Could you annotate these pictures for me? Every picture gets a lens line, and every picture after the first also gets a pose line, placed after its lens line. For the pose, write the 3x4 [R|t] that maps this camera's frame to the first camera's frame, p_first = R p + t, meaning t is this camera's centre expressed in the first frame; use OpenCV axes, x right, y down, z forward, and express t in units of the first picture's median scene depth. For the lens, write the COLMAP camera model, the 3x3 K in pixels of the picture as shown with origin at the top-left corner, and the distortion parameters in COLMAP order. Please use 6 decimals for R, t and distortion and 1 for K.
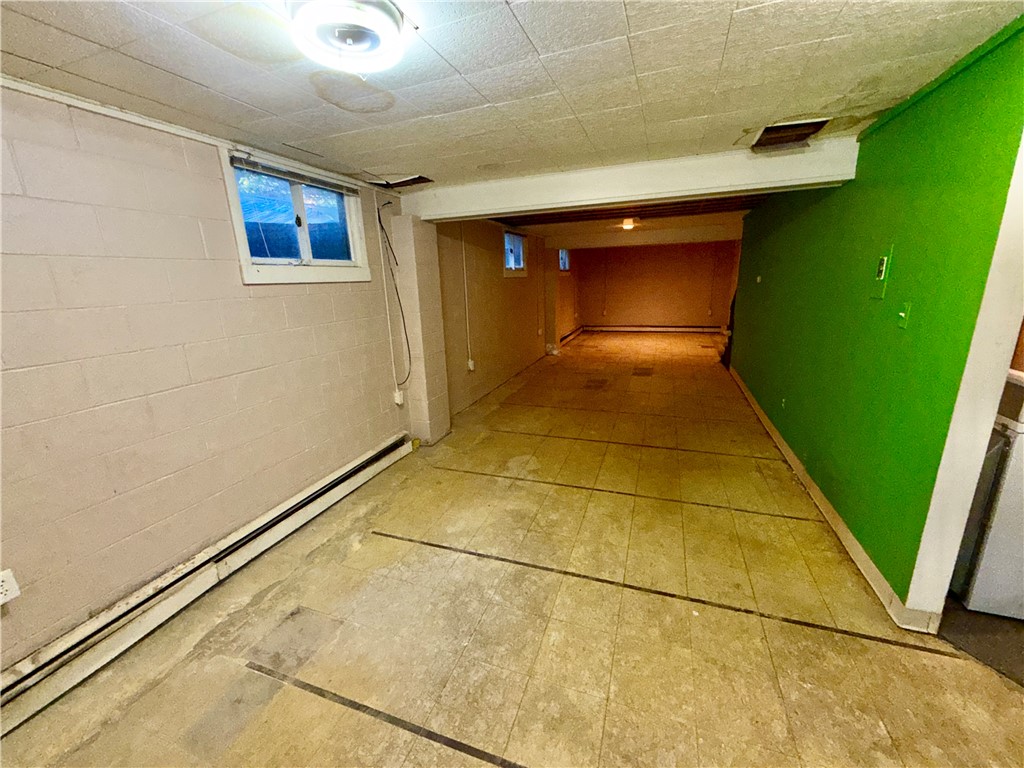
lens RADIAL K [[409.1, 0, 511.0], [0, 409.1, 384.2], [0, 0, 1]] dist [0.000085, 0.000732]
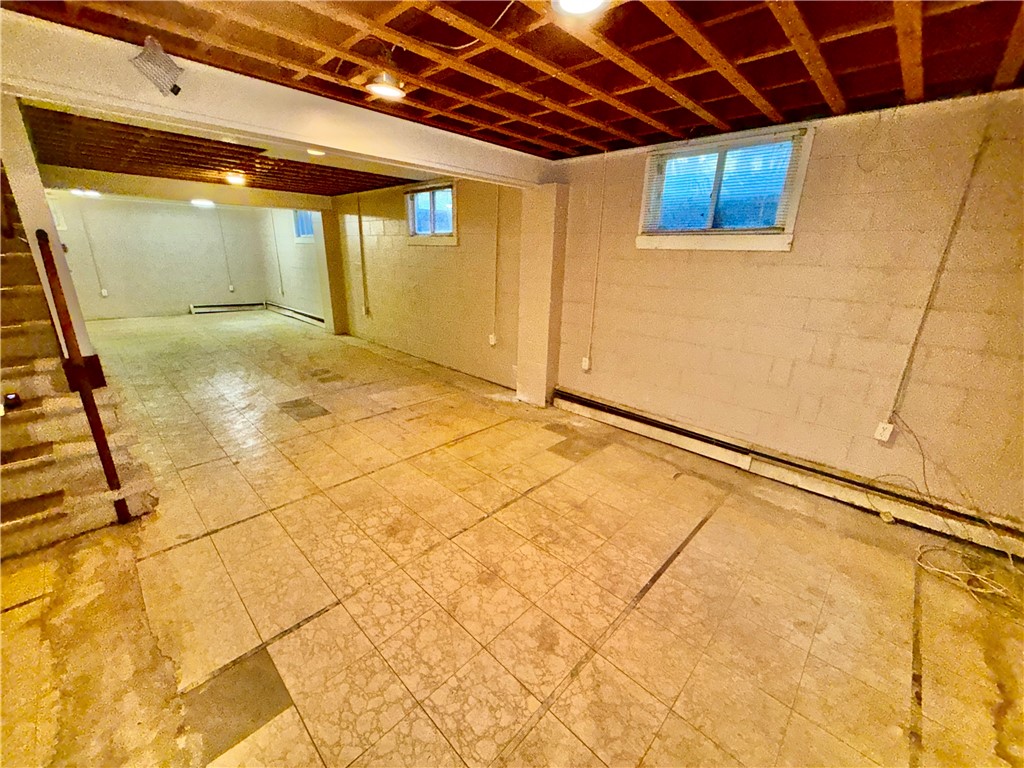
lens RADIAL K [[409.1, 0, 508.5], [0, 409.1, 384.9], [0, 0, 1]] dist [0.000085, 0.000732]
pose [[-0.412480, 0.304459, -0.858583, 0.794989], [-0.231319, 0.876599, 0.421978, -0.434893], [0.881108, 0.372664, -0.291152, 1.616583]]
